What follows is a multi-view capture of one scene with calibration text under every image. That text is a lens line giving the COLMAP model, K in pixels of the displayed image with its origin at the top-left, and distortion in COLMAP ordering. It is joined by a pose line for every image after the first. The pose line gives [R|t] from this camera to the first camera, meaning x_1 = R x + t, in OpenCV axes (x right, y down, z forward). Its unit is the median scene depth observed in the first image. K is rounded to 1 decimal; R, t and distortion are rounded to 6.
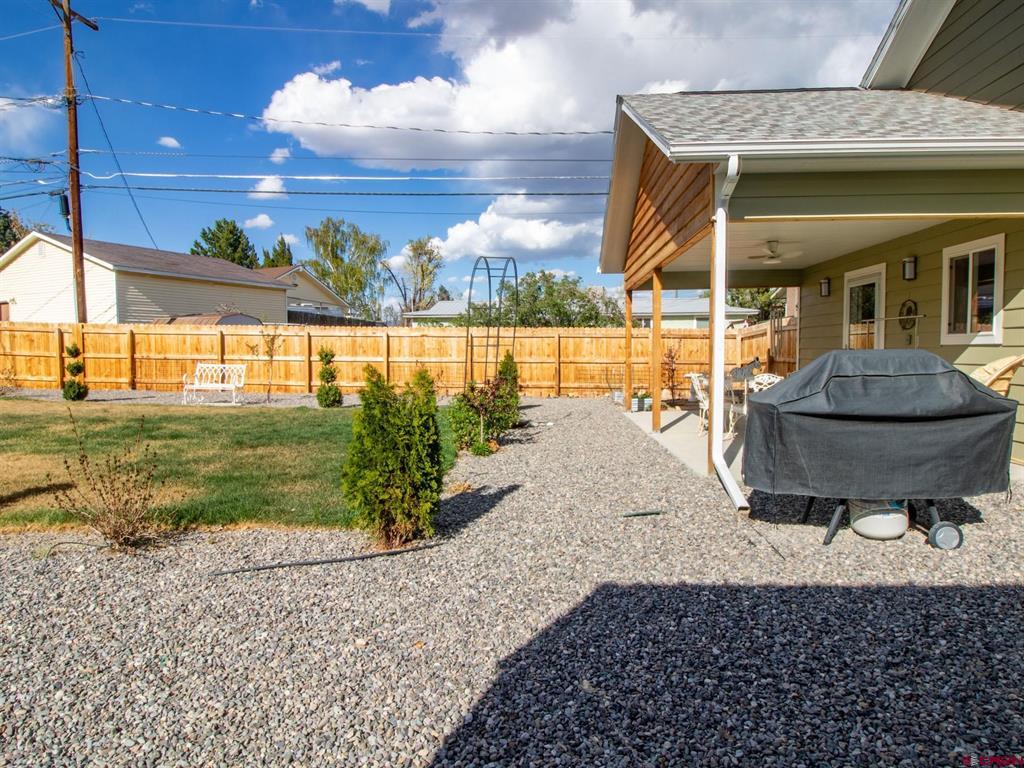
lens RADIAL K [[627.6, 0, 515.8], [0, 627.6, 391.9], [0, 0, 1]] dist [0.059401, -0.058873]
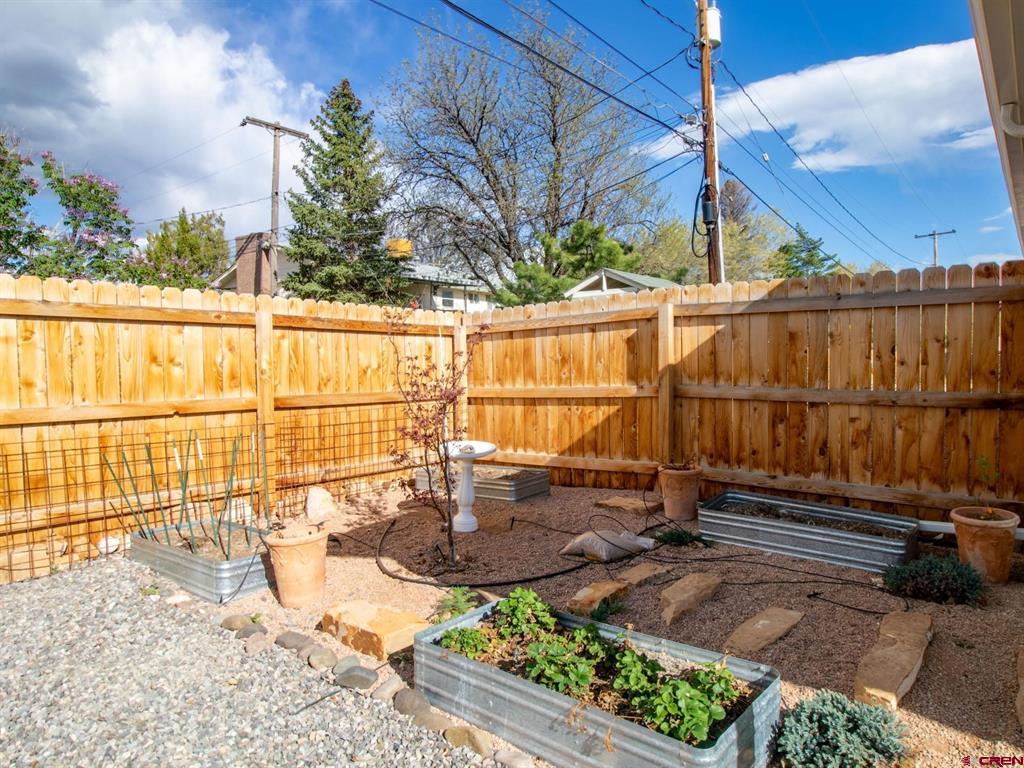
lens RADIAL K [[649.5, 0, 522.0], [0, 649.5, 381.8], [0, 0, 1]] dist [0.001478, -0.012200]
pose [[0.592431, -0.031092, 0.805021, 0.073336], [0.054009, 0.998540, -0.001180, -0.112860], [-0.803809, 0.044177, 0.593245, 1.532424]]
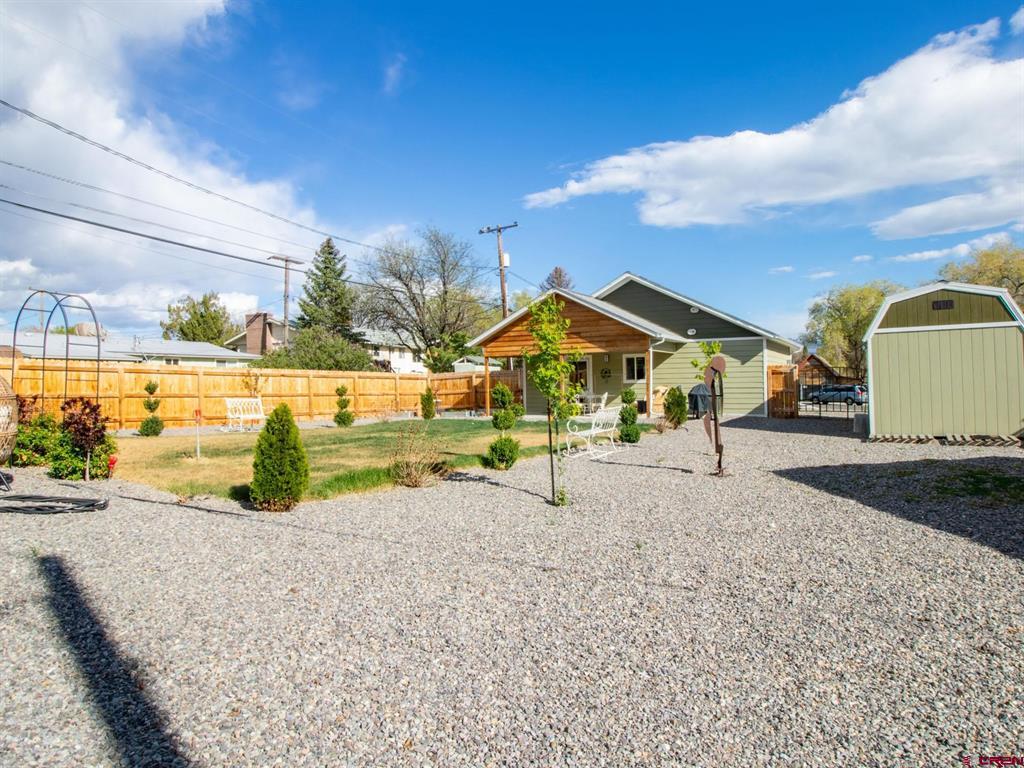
lens RADIAL K [[649.5, 0, 522.0], [0, 649.5, 381.8], [0, 0, 1]] dist [0.001478, -0.012200]
pose [[0.429644, 0.005270, 0.902983, -2.429437], [0.067599, 0.996989, -0.037983, 0.010168], [-0.900465, 0.077360, 0.427994, 0.028504]]
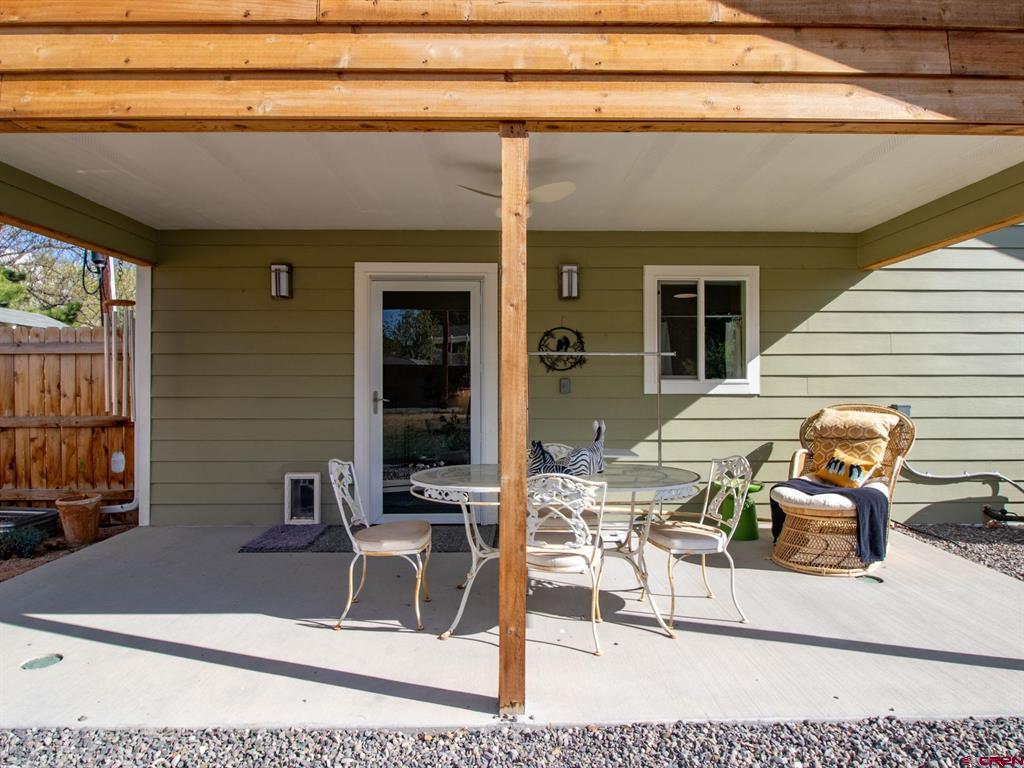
lens RADIAL K [[649.5, 0, 522.0], [0, 649.5, 381.8], [0, 0, 1]] dist [0.001478, -0.012200]
pose [[-0.062316, 0.015833, 0.997931, -0.071982], [0.066481, 0.997719, -0.011678, -0.083266], [-0.995840, 0.065616, -0.063226, 1.110131]]
